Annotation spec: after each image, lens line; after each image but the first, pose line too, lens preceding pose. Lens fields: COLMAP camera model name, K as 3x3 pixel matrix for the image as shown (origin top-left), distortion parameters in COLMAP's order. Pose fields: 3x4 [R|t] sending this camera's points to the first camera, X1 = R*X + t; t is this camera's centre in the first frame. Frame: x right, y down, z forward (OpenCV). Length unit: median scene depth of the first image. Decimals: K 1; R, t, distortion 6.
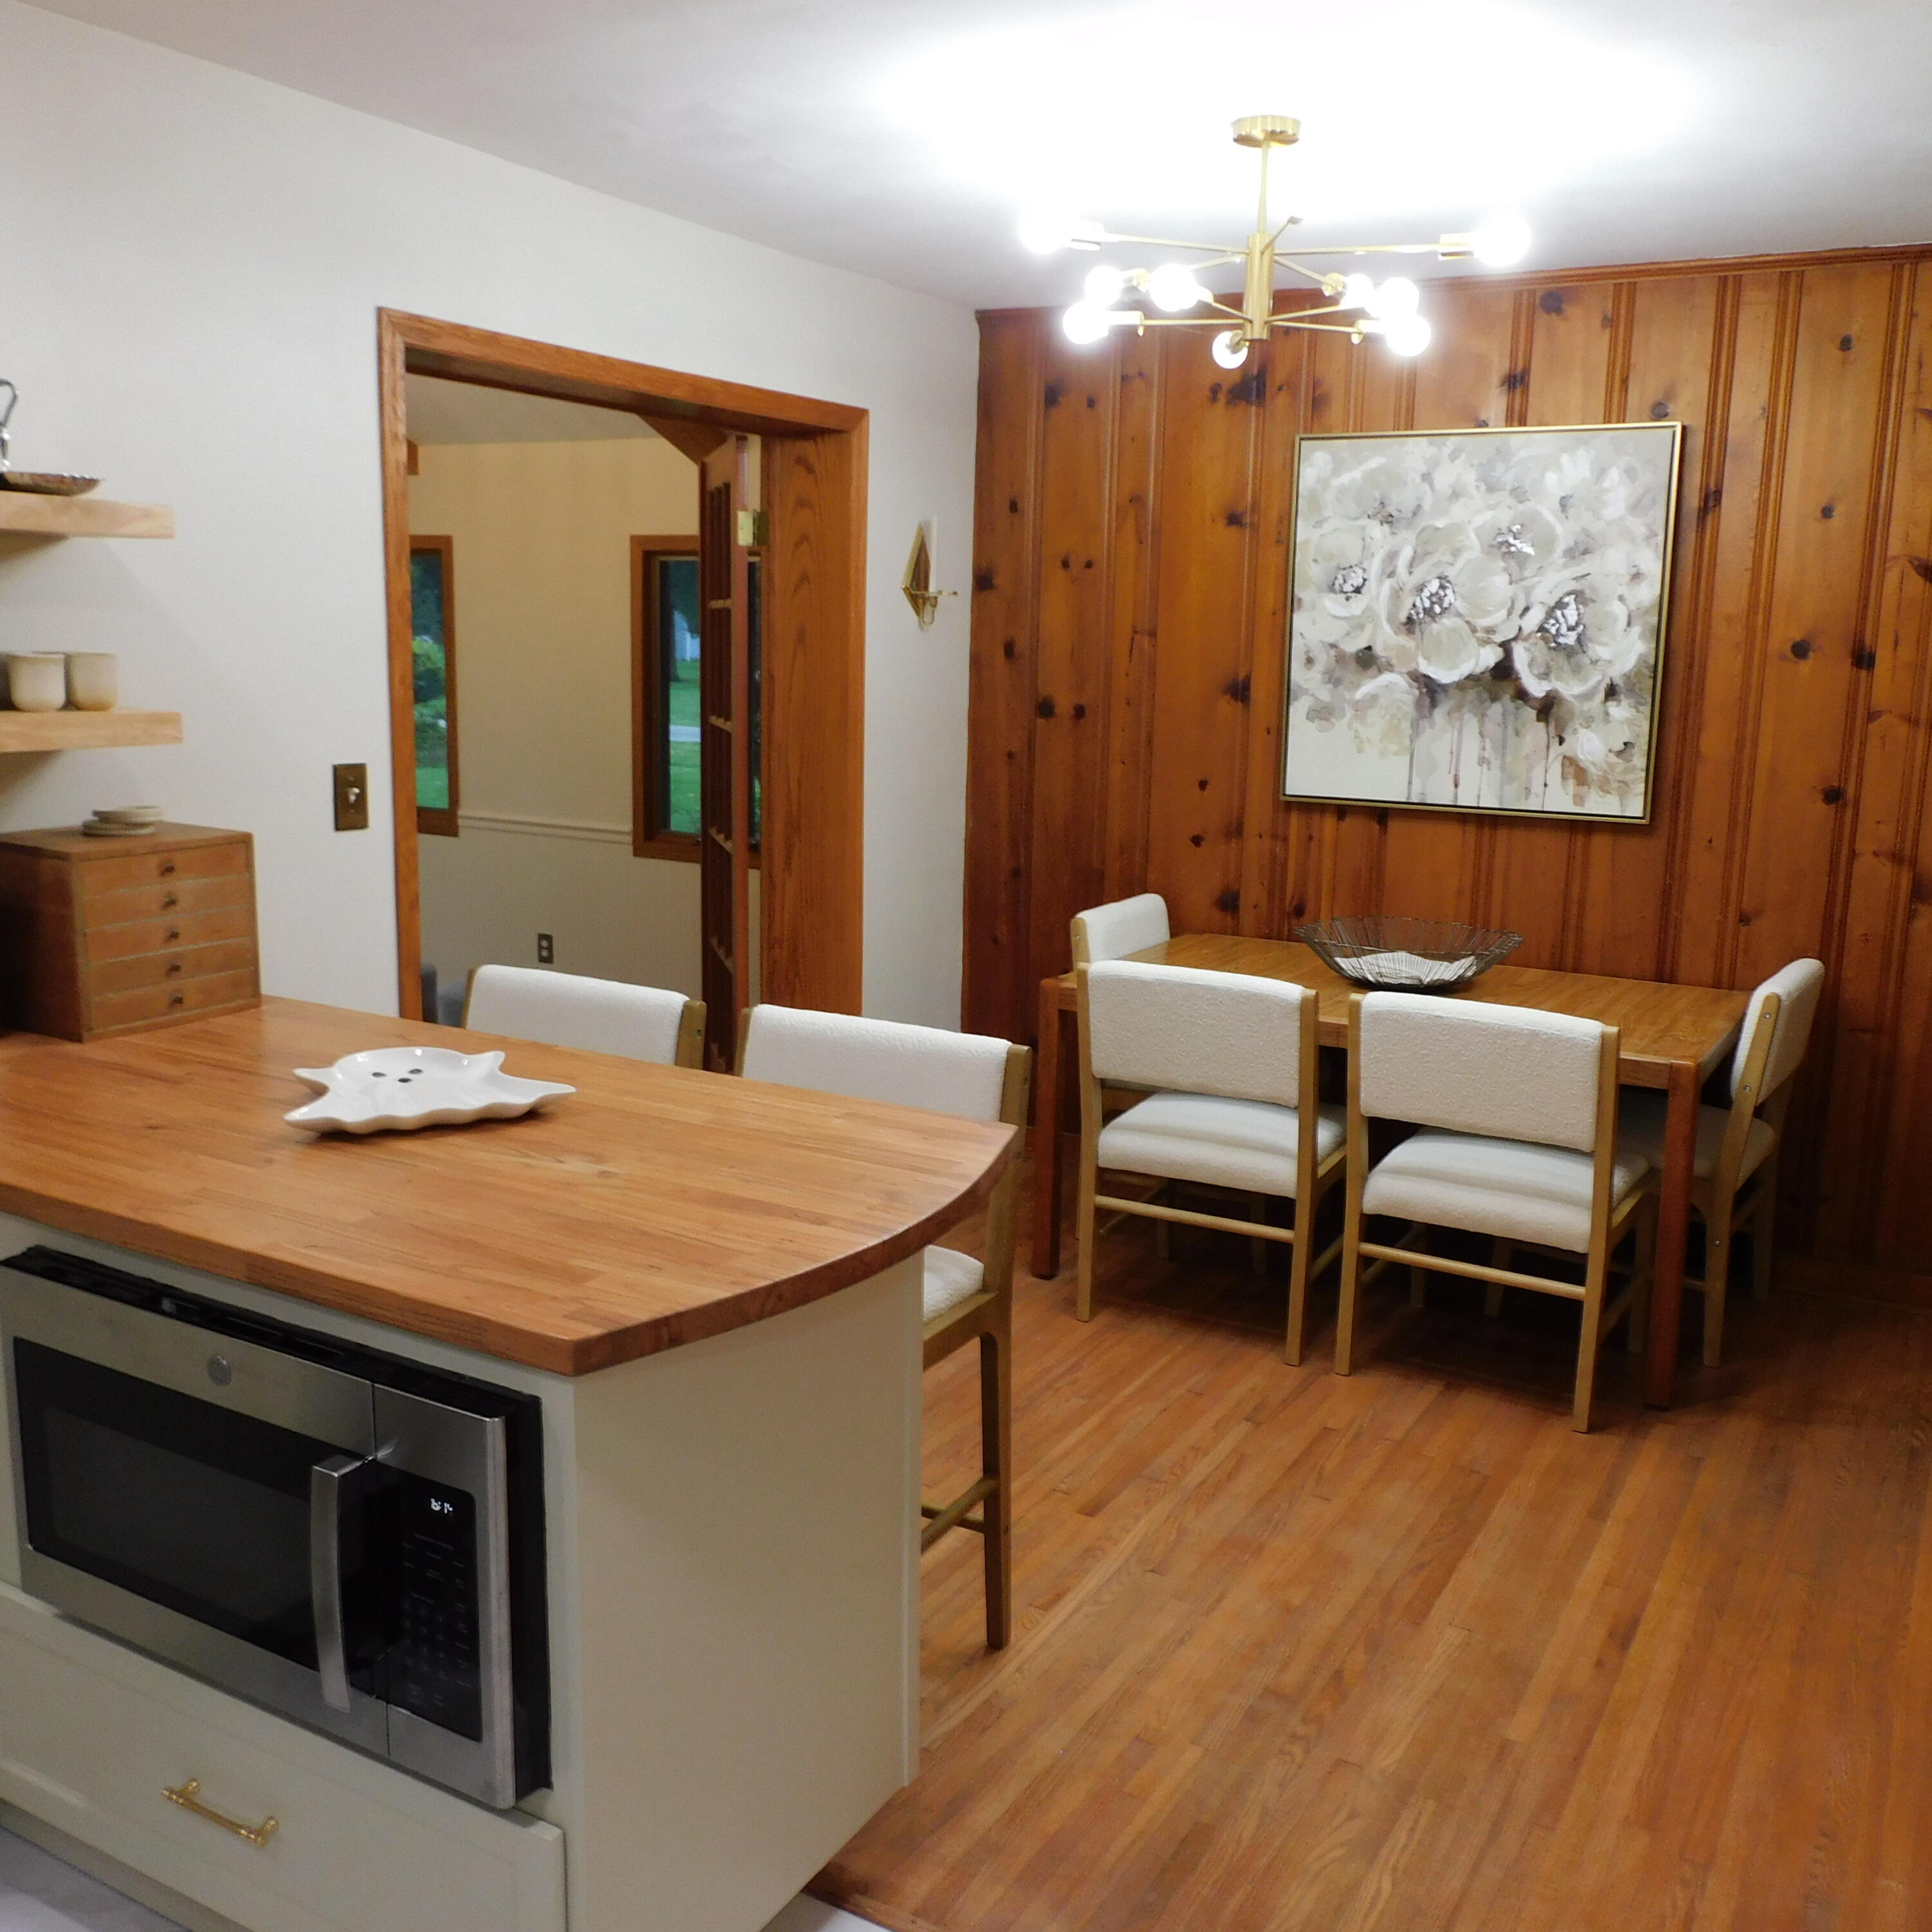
lens RADIAL K [[1843.2, 0, 966.0], [0, 1843.2, 966.0], [0, 0, 1]] dist [-0.009018, 0.004239]
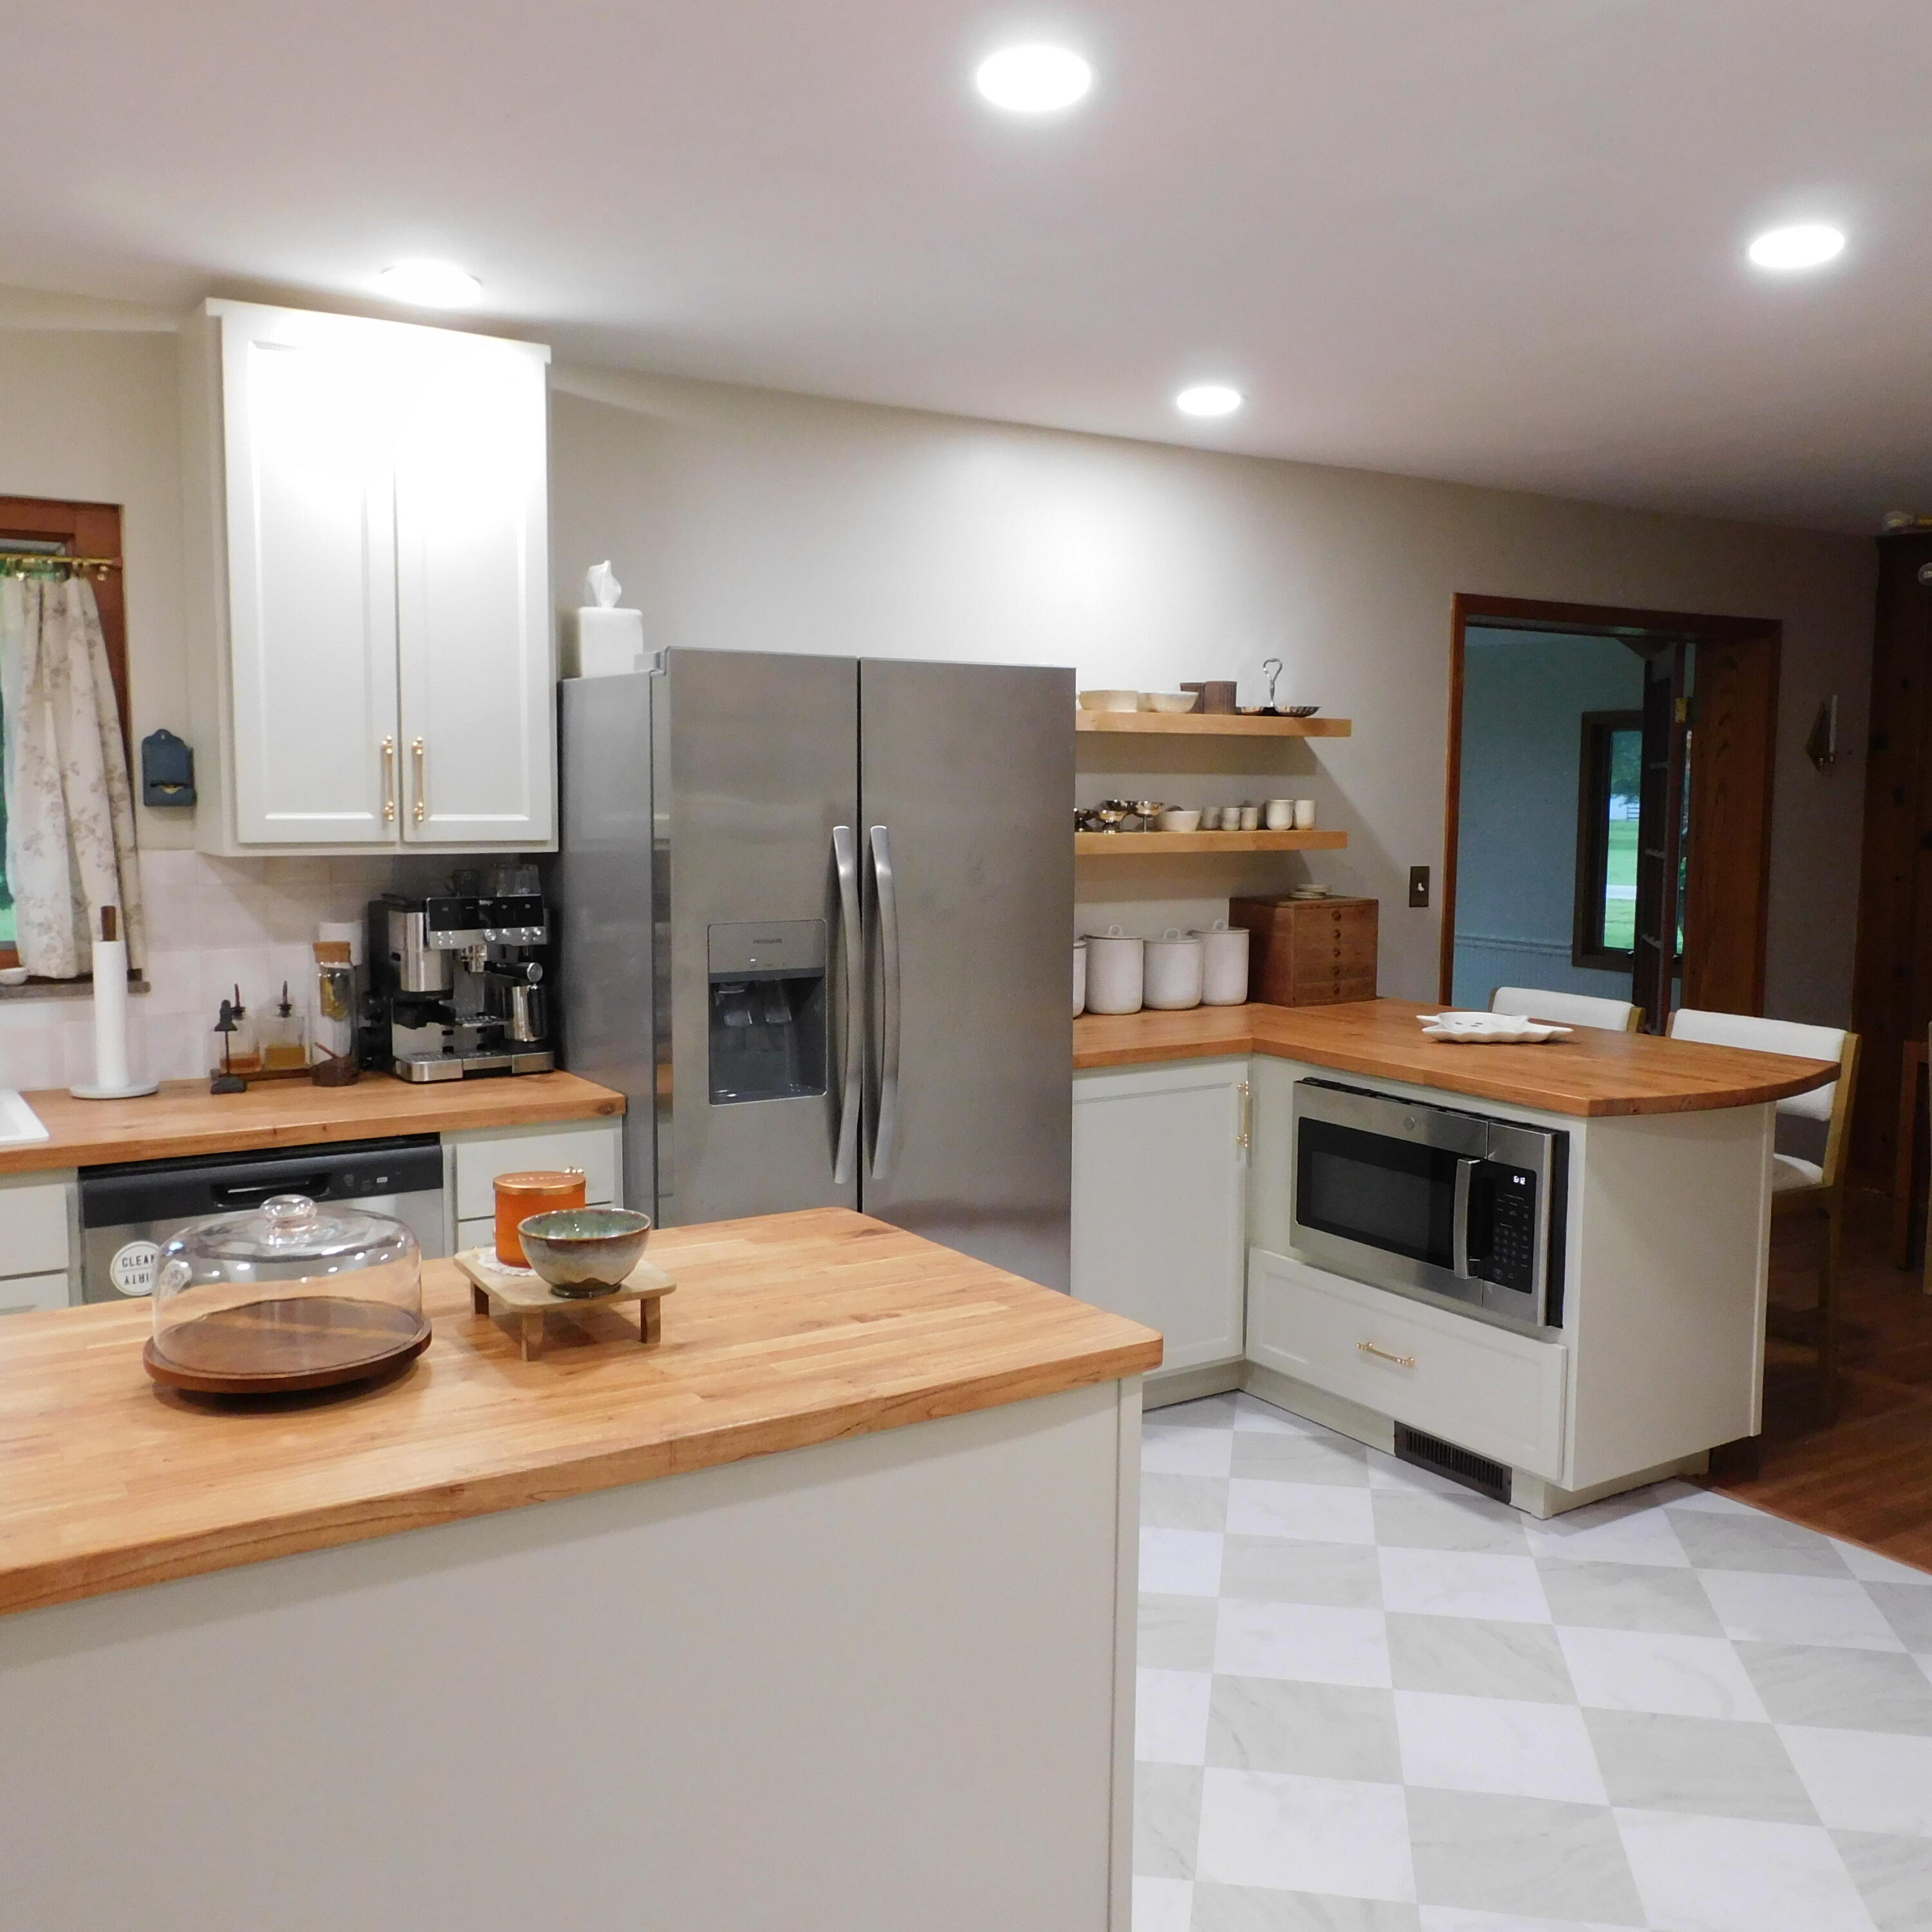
lens RADIAL K [[1843.2, 0, 966.0], [0, 1843.2, 966.0], [0, 0, 1]] dist [-0.009018, 0.004239]
pose [[0.886303, 0.028729, -0.462213, 0.072138], [-0.067922, 0.995345, -0.068375, 0.125798], [0.458097, 0.091996, 0.884129, -0.668918]]
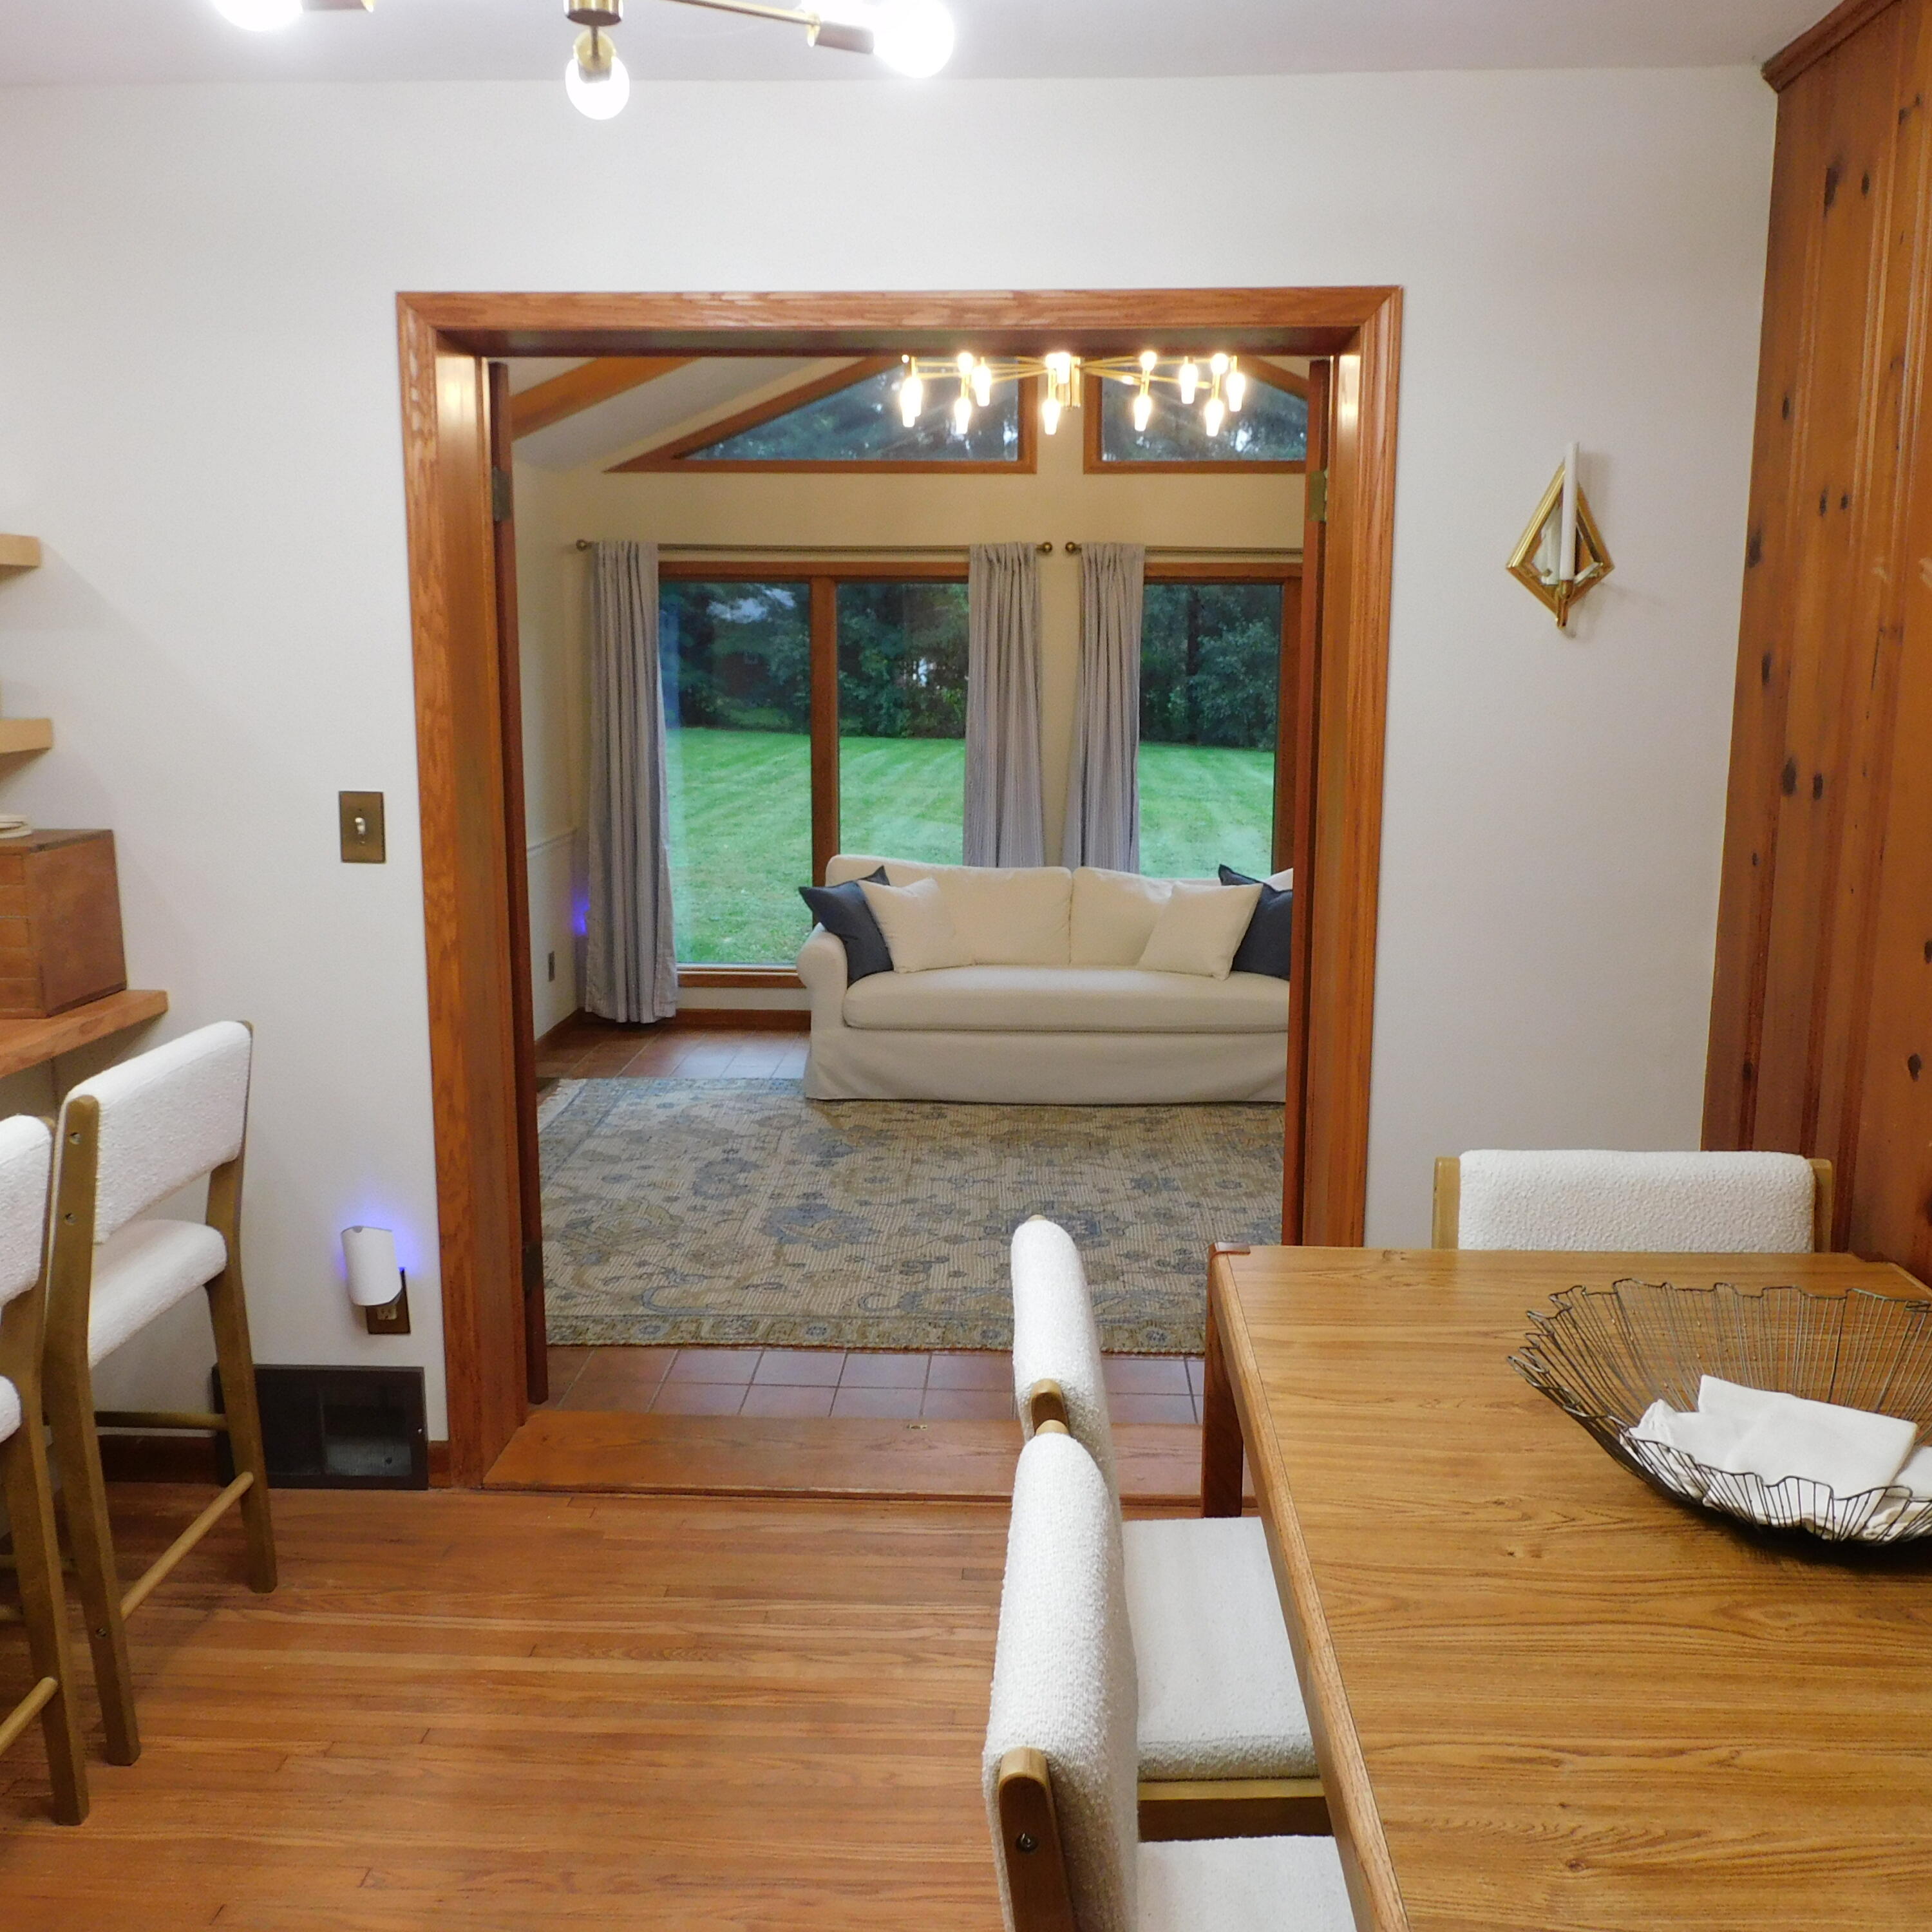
lens RADIAL K [[1843.2, 0, 966.0], [0, 1843.2, 966.0], [0, 0, 1]] dist [-0.009018, 0.004239]
pose [[0.456677, 0.112706, -0.882464, 0.657030], [-0.155622, 0.986769, 0.045493, -0.116557], [0.875915, 0.116555, 0.468174, 0.871515]]
